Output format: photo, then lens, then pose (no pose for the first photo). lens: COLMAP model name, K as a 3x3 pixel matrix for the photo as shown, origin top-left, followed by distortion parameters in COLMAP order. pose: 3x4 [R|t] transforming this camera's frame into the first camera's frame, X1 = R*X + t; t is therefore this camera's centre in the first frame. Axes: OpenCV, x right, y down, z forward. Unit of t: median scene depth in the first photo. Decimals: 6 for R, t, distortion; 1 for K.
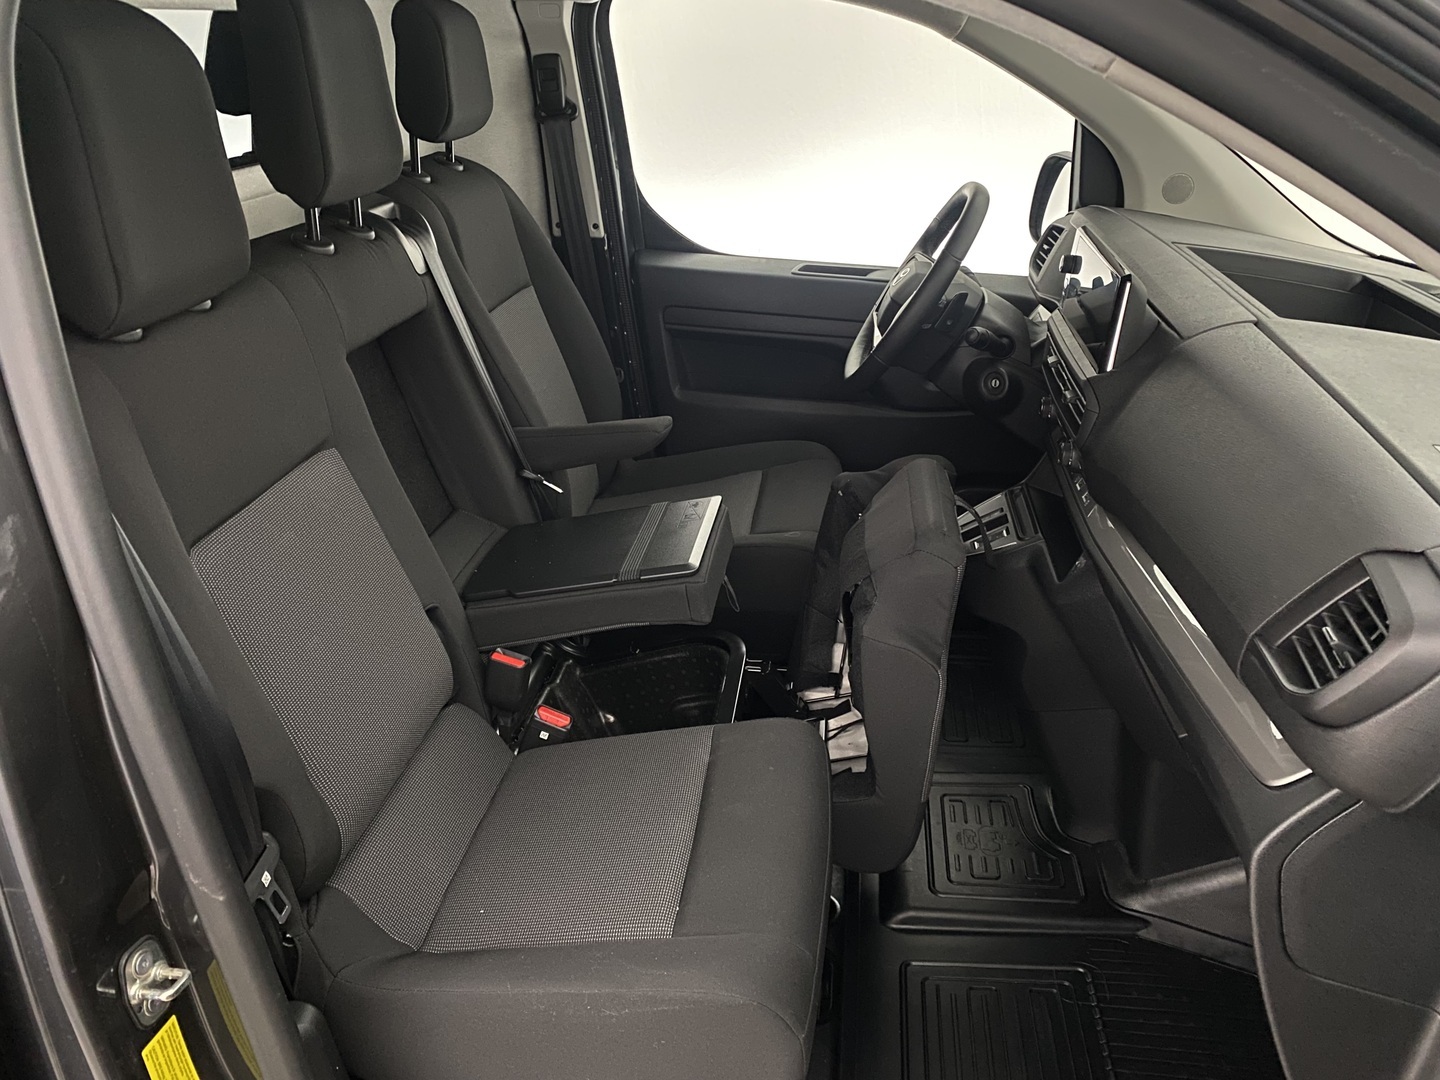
lens RADIAL K [[1117.7, 0, 720.0], [0, 1117.7, 540.0], [0, 0, 1]] dist [0.047128, -0.071224]
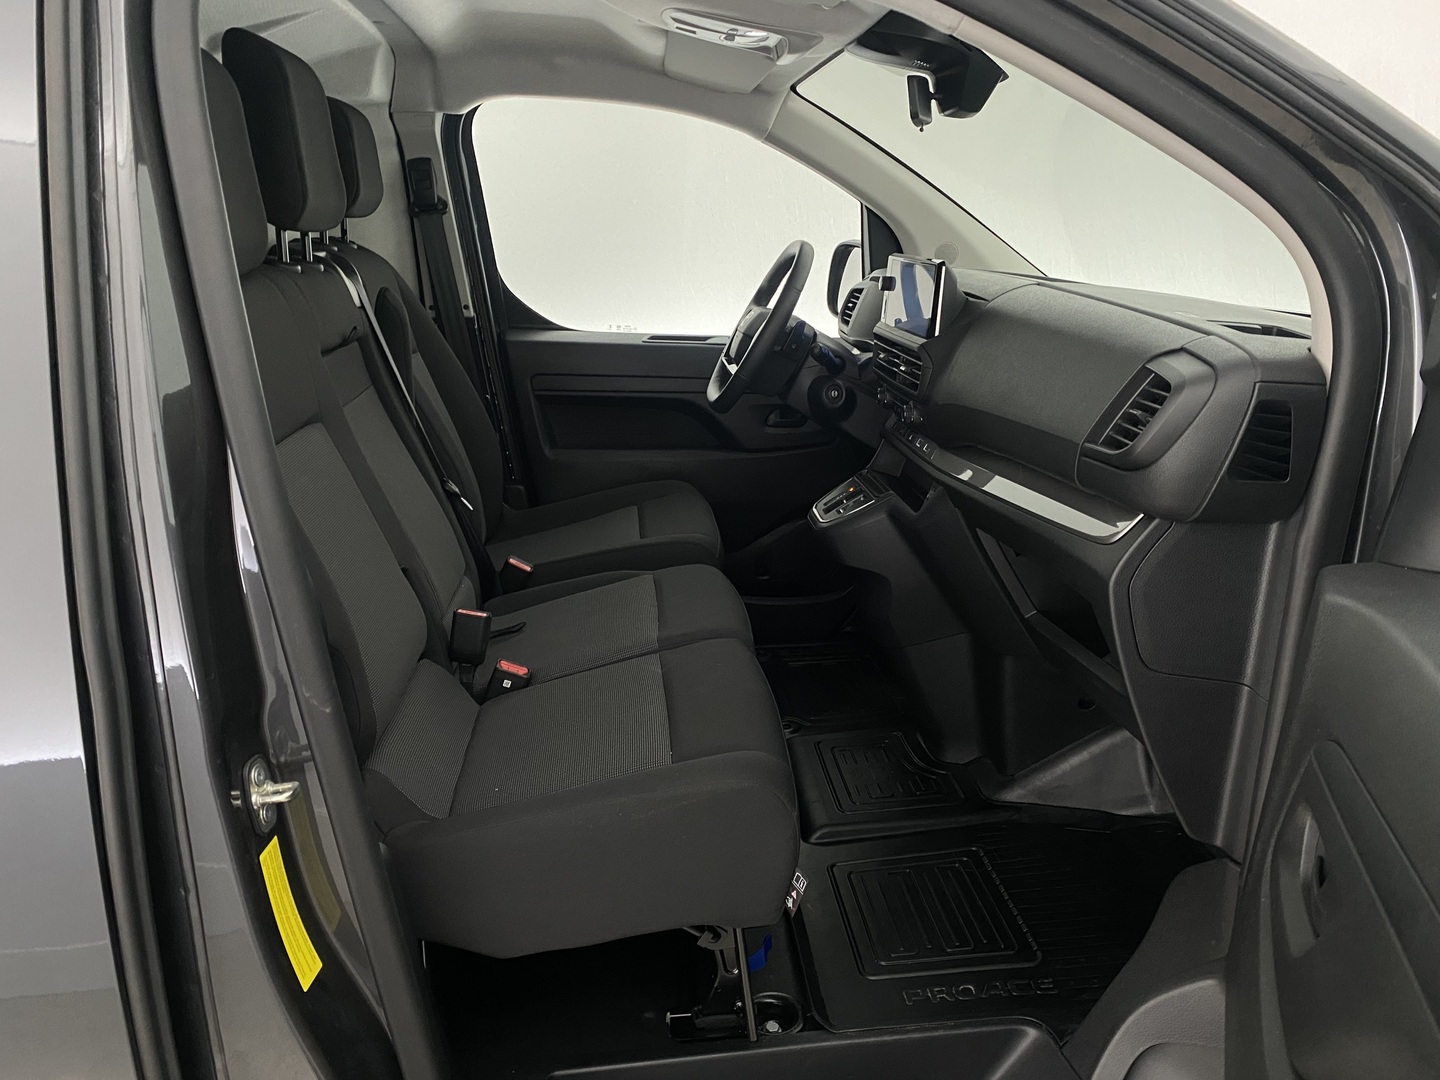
lens RADIAL K [[1125.9, 0, 720.0], [0, 1125.9, 540.0], [0, 0, 1]] dist [0.060176, -0.000908]
pose [[0.975817, -0.076588, 0.204733, -0.125511], [0.109289, 0.982084, -0.153518, 0.170947], [-0.189307, 0.172181, 0.966704, -0.124528]]
